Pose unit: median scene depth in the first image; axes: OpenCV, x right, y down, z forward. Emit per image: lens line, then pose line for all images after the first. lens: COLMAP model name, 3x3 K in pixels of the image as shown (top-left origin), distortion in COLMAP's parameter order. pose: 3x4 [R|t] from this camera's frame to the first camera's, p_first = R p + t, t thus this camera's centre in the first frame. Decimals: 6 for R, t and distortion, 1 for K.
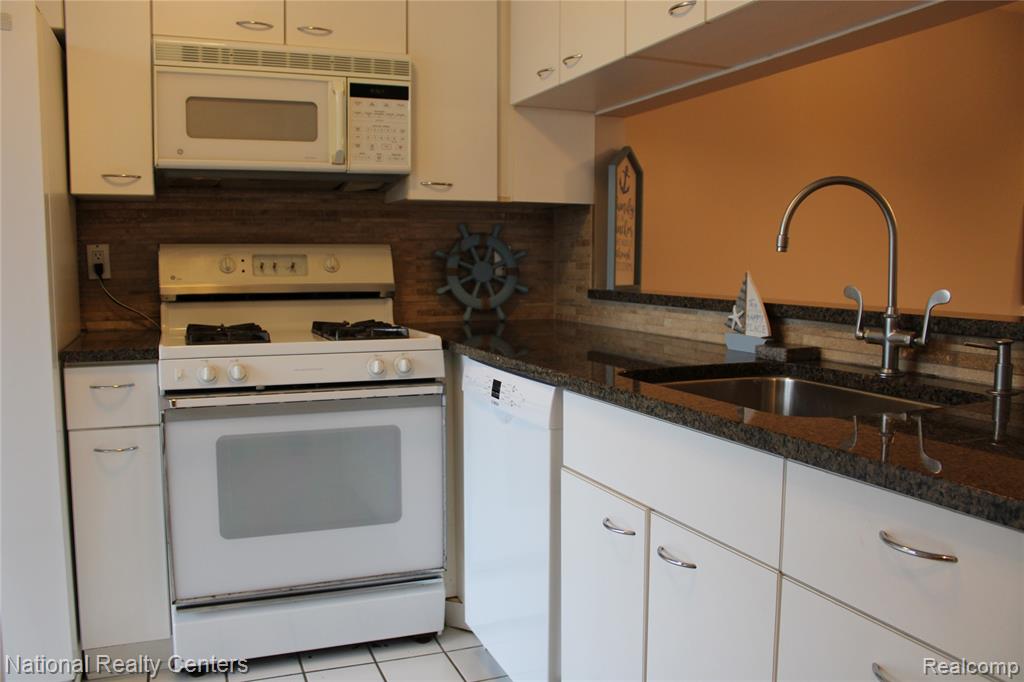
lens RADIAL K [[822.5, 0, 512.0], [0, 822.5, 341.0], [0, 0, 1]] dist [-0.120860, 0.006315]
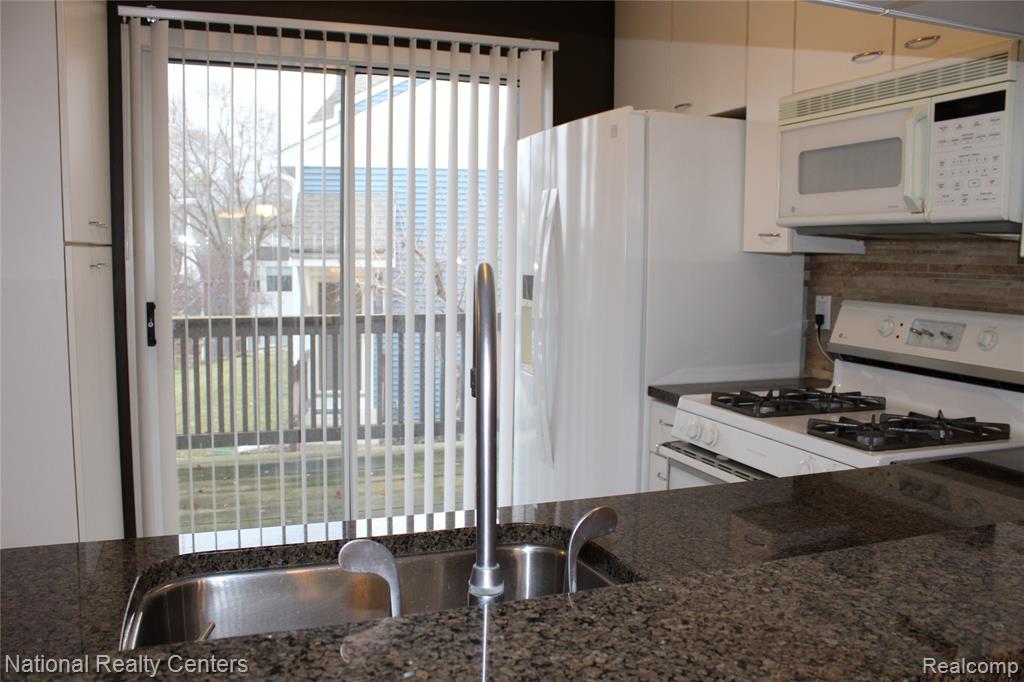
lens RADIAL K [[822.5, 0, 512.0], [0, 822.5, 341.0], [0, 0, 1]] dist [-0.120860, 0.006315]
pose [[-0.029900, 0.104389, -0.994087, 0.539598], [-0.109307, 0.988226, 0.107061, -0.131771], [0.993558, 0.111862, -0.018138, 0.625789]]
